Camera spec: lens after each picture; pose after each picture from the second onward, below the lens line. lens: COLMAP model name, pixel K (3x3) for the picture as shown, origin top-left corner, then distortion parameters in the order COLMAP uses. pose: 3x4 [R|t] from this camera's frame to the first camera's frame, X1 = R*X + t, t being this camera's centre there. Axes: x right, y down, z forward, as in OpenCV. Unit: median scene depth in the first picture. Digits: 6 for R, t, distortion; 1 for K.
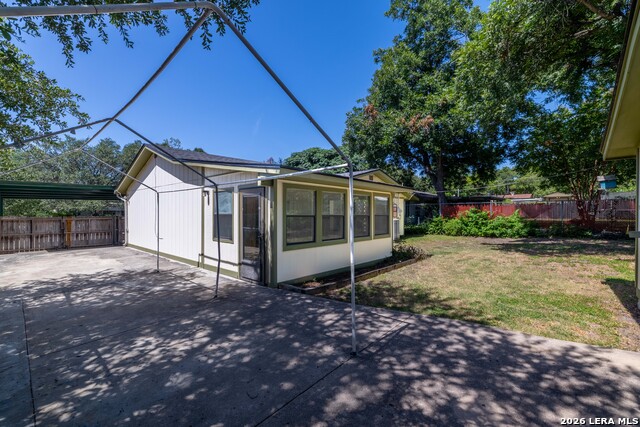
lens RADIAL K [[276.1, 0, 318.4], [0, 276.1, 211.3], [0, 0, 1]] dist [-0.000901, -0.000030]
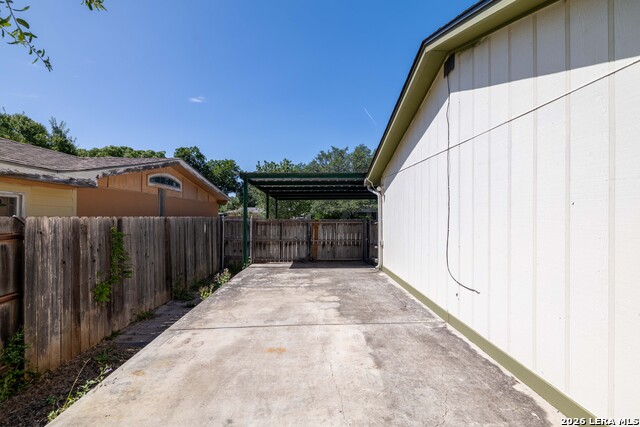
lens RADIAL K [[276.1, 0, 318.4], [0, 276.1, 211.3], [0, 0, 1]] dist [-0.000901, -0.000030]
pose [[0.690157, -0.000717, -0.723659, -0.351241], [-0.003650, 0.999983, -0.004472, 0.000321], [0.723651, 0.005728, 0.690143, 0.483376]]
